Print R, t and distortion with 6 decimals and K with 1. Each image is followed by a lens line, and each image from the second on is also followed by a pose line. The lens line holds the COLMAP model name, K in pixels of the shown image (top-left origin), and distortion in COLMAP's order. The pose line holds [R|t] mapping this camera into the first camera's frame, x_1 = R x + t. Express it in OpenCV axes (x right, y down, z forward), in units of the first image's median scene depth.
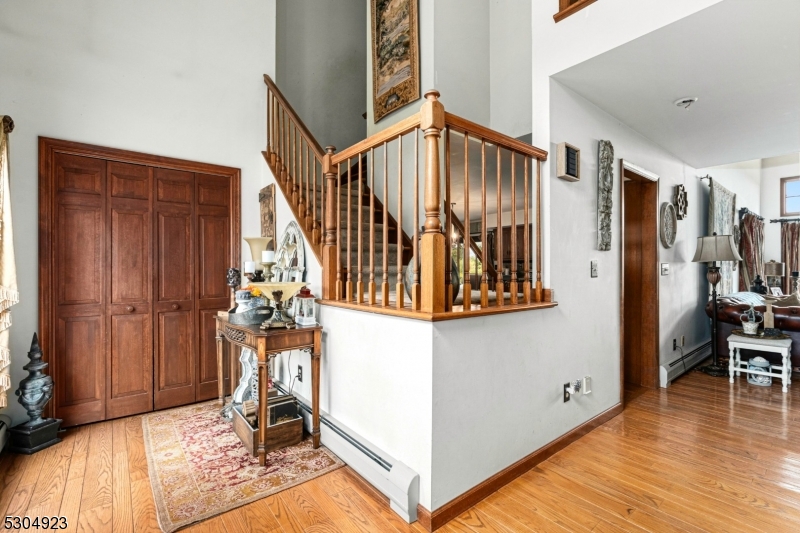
lens RADIAL K [[349.9, 0, 397.0], [0, 349.9, 269.4], [0, 0, 1]] dist [0.003391, -0.000123]
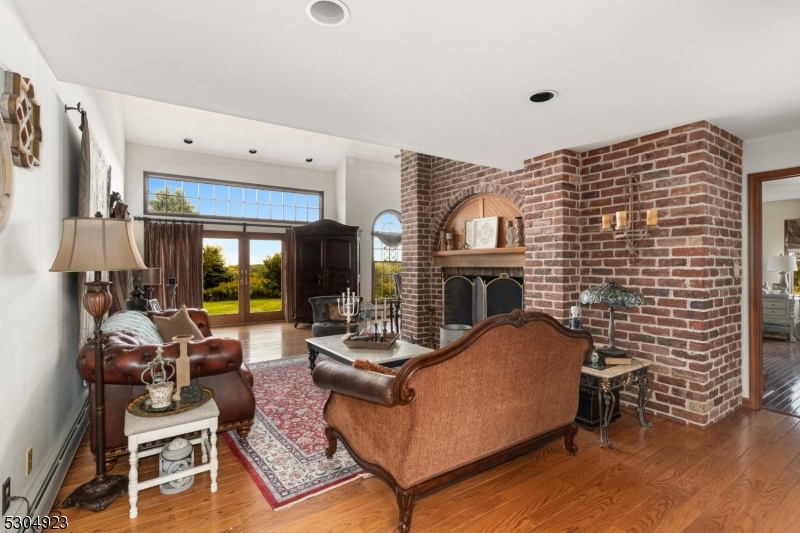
lens RADIAL K [[374.5, 0, 398.2], [0, 374.5, 267.6], [0, 0, 1]] dist [0.012581, 0.000482]
pose [[0.102311, 0.004559, 0.994742, 0.412338], [-0.002462, 0.999988, -0.004330, -0.024641], [-0.994749, -0.002006, 0.102321, 0.518251]]
